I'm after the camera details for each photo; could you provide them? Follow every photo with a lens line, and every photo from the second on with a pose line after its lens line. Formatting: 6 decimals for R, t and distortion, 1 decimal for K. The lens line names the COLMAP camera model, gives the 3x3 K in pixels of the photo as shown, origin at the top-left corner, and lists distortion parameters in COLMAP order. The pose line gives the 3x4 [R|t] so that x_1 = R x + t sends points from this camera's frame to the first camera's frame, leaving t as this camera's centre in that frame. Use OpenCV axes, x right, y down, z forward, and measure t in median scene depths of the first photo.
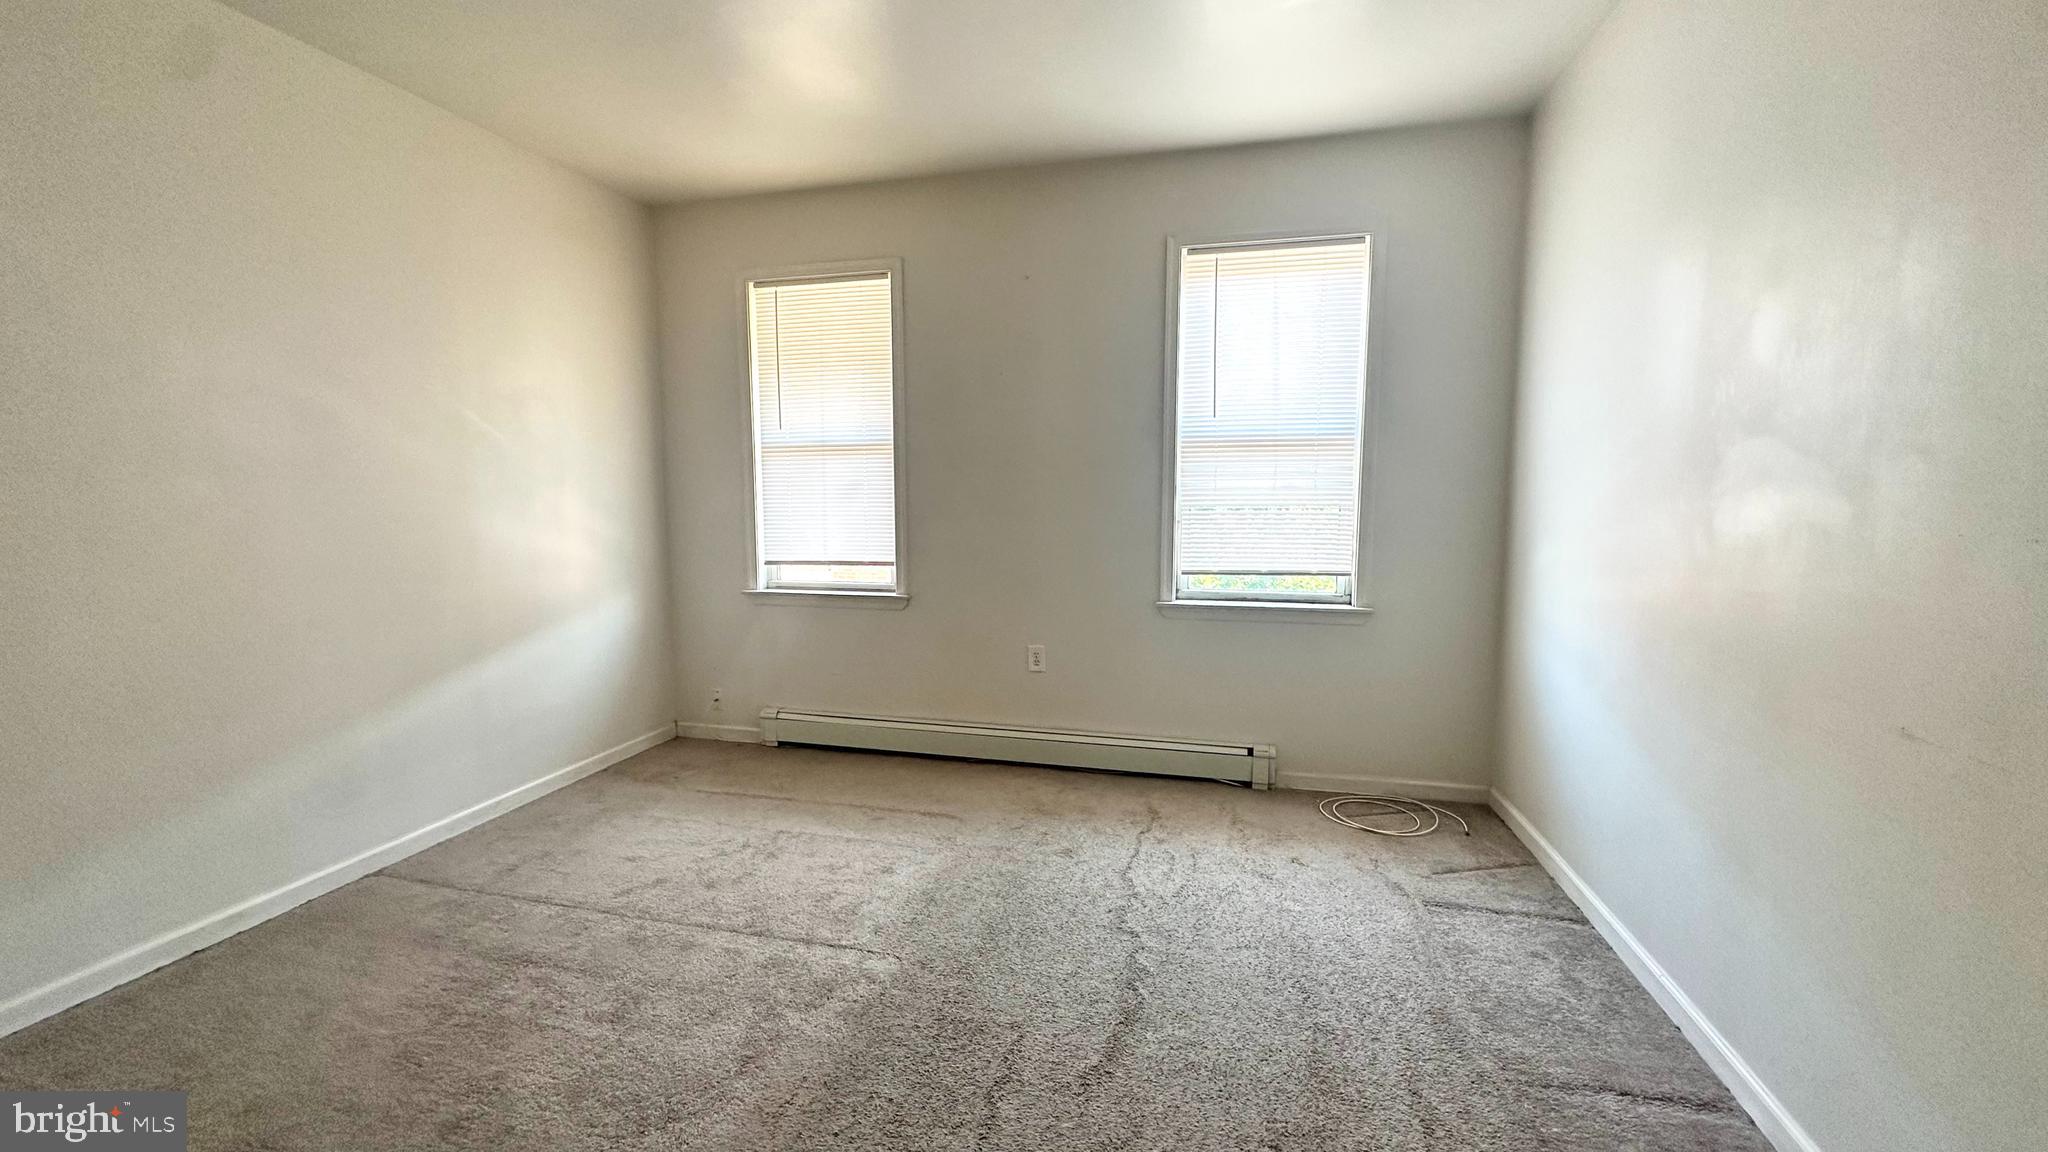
lens RADIAL K [[802.8, 0, 1024.0], [0, 802.8, 576.0], [0, 0, 1]] dist [0.008081, 0.000001]
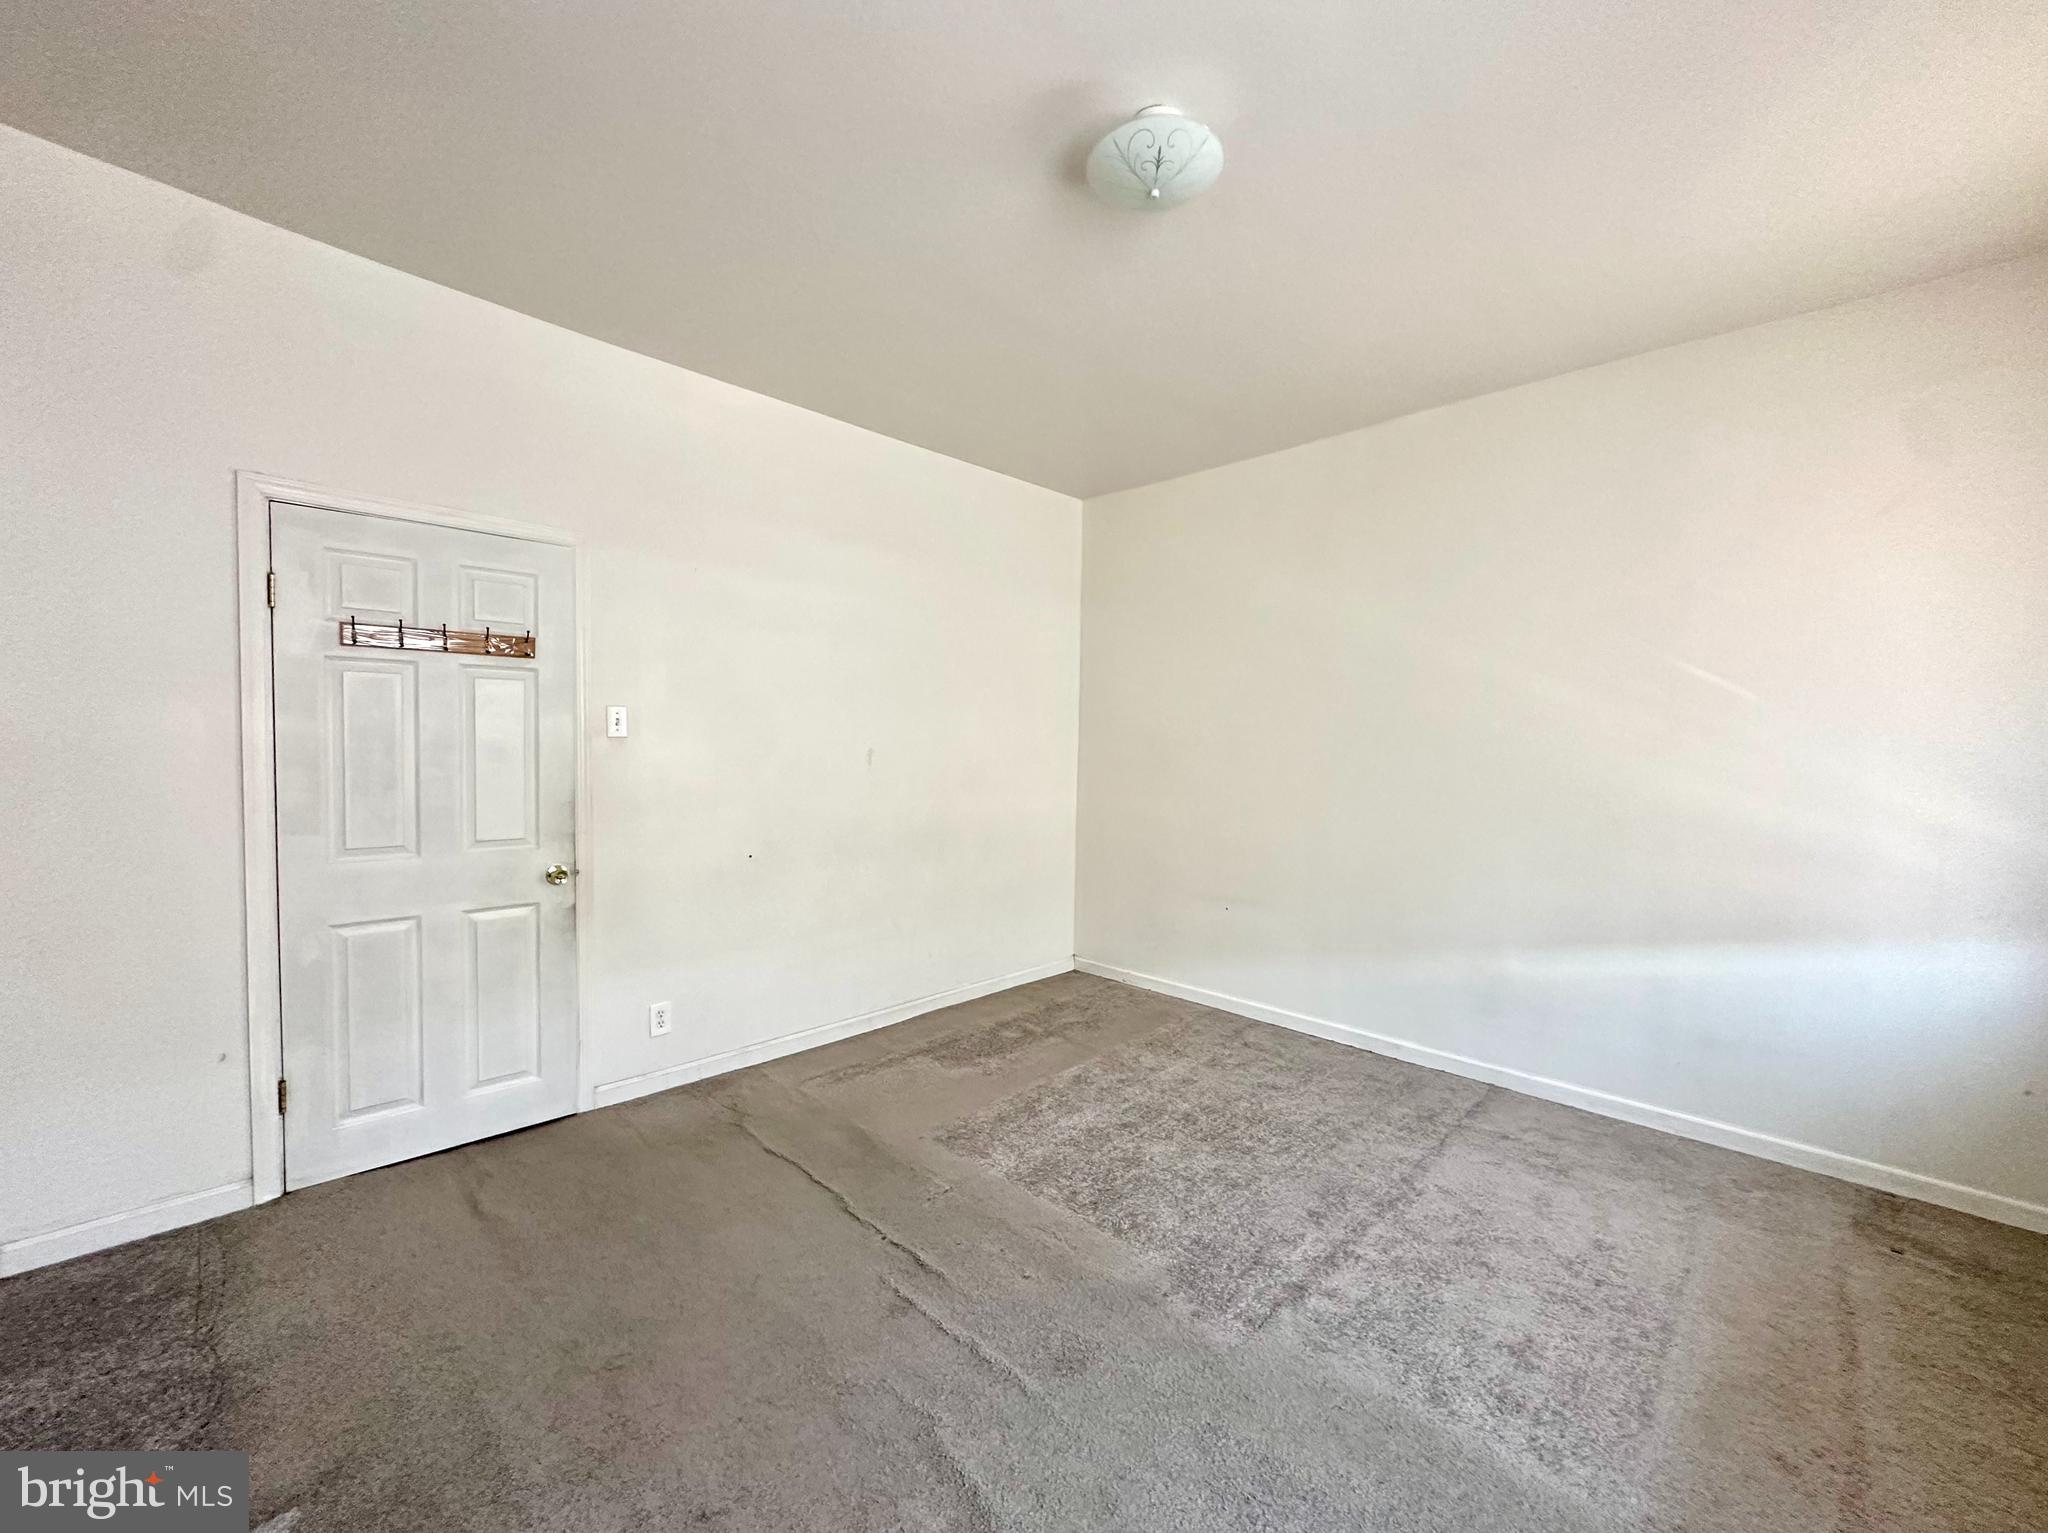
lens RADIAL K [[821.2, 0, 1024.0], [0, 821.2, 766.5], [0, 0, 1]] dist [0.000056, -0.000033]
pose [[-0.498552, 0.021605, -0.866590, 0.399218], [-0.106722, 0.990555, 0.086093, -0.080762], [0.860265, 0.135406, -0.491538, 0.737286]]
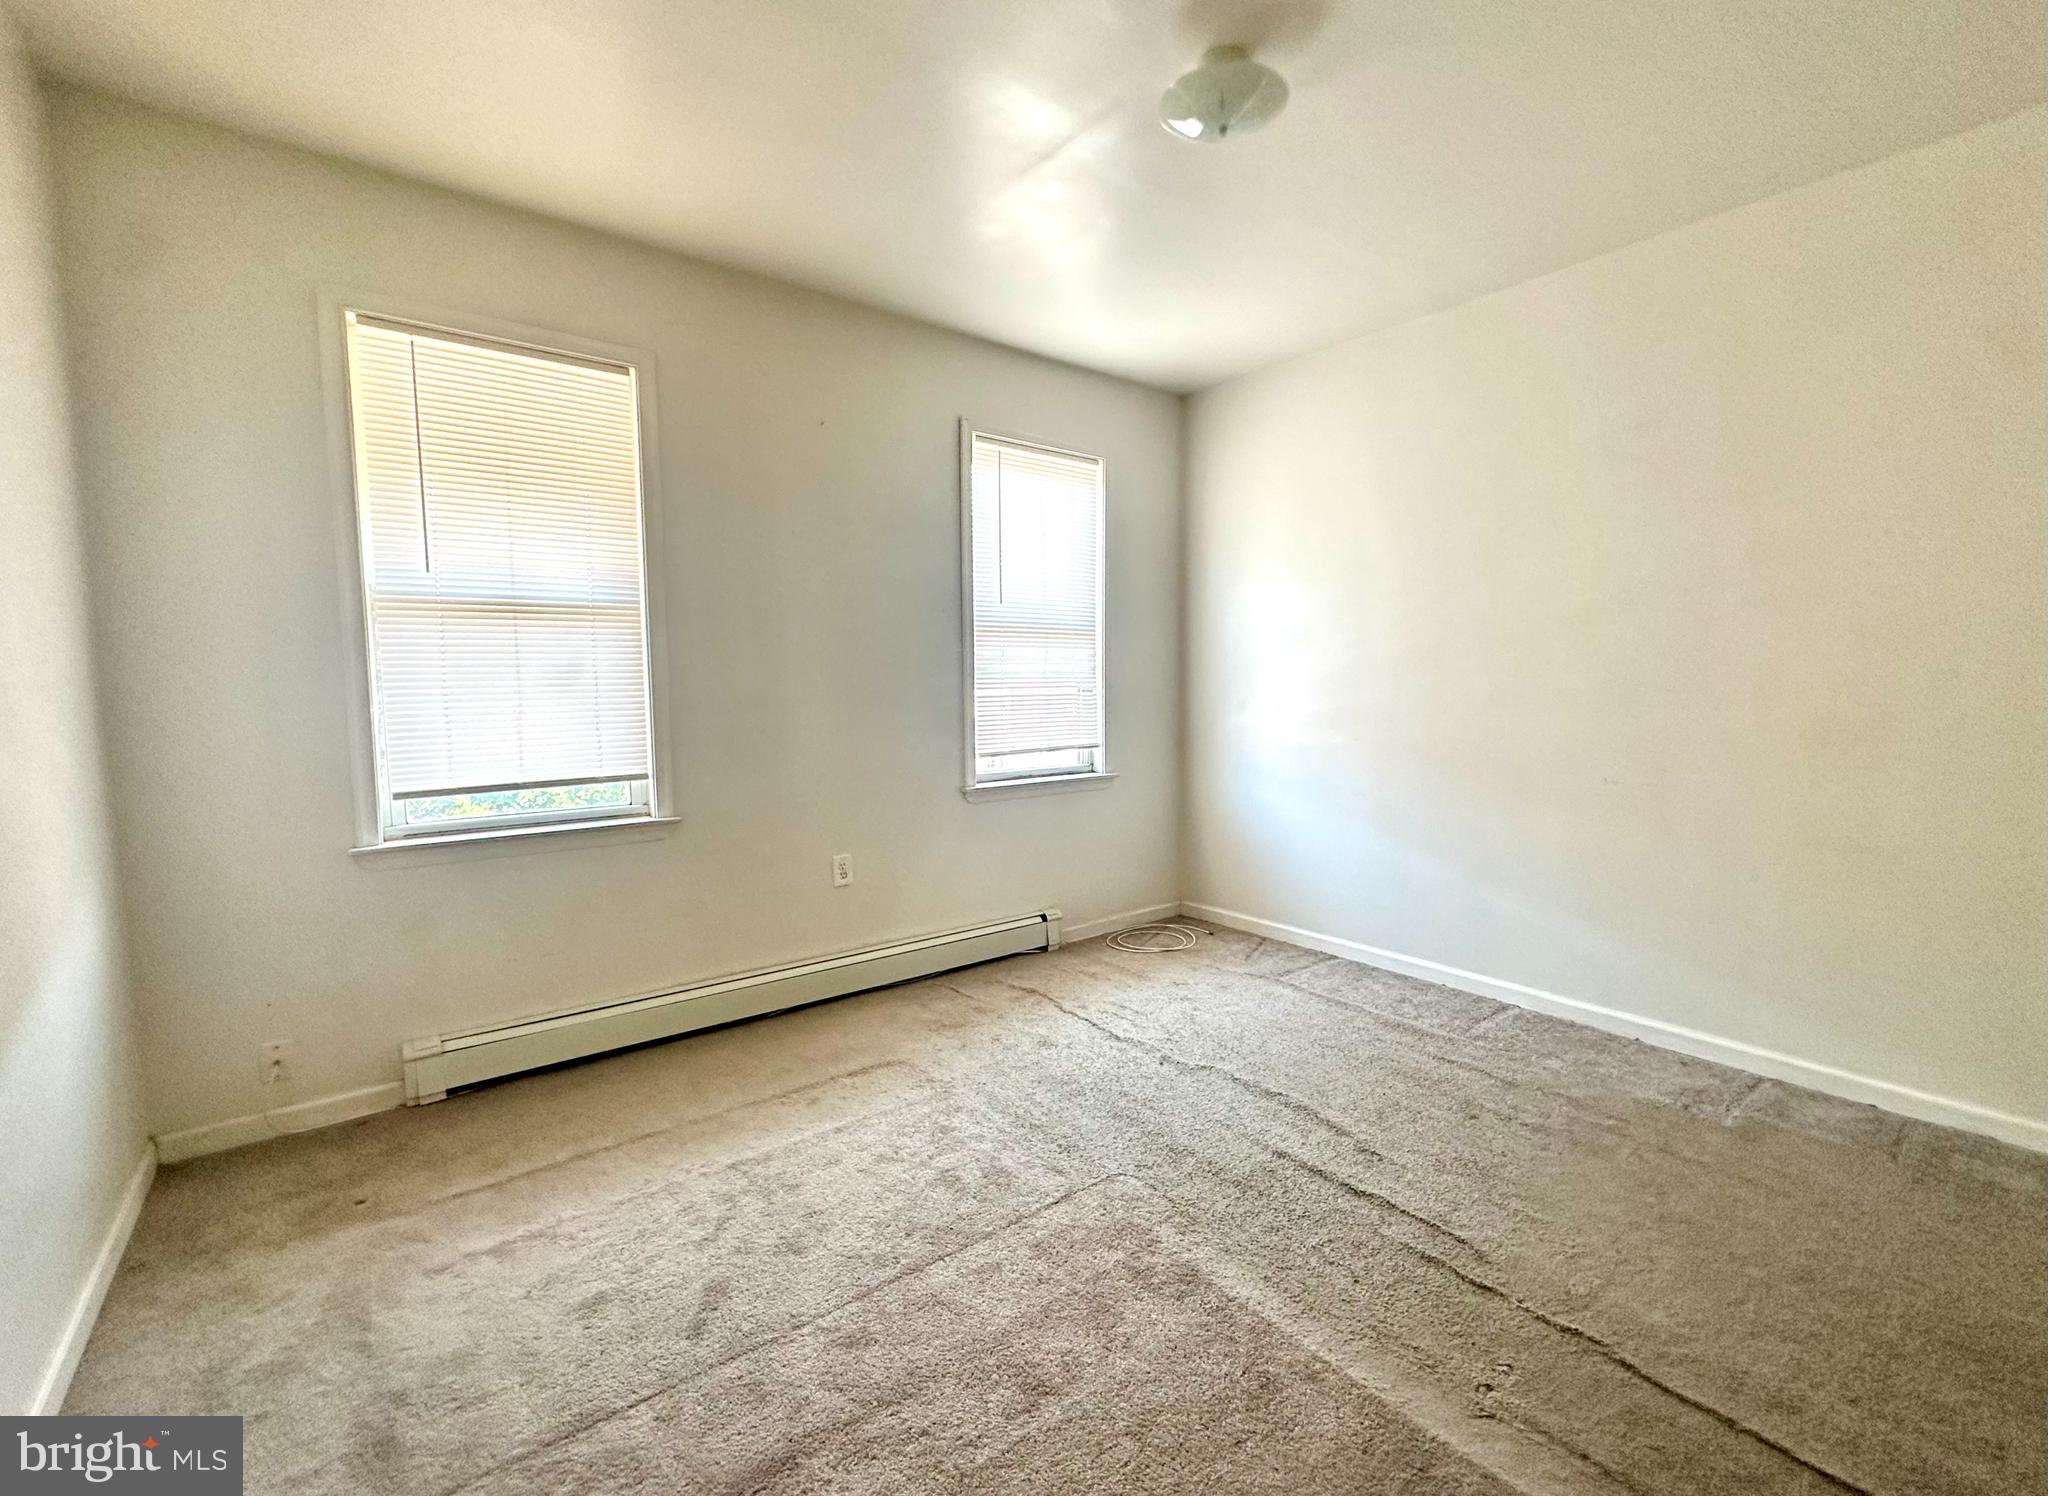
lens RADIAL K [[865.0, 0, 1028.5], [0, 865.0, 761.8], [0, 0, 1]] dist [0.001814, -0.000126]
pose [[0.620834, -0.072828, 0.780551, -0.615890], [0.094594, 0.995360, 0.017633, -0.010414], [-0.778214, 0.062888, 0.624843, 0.285950]]
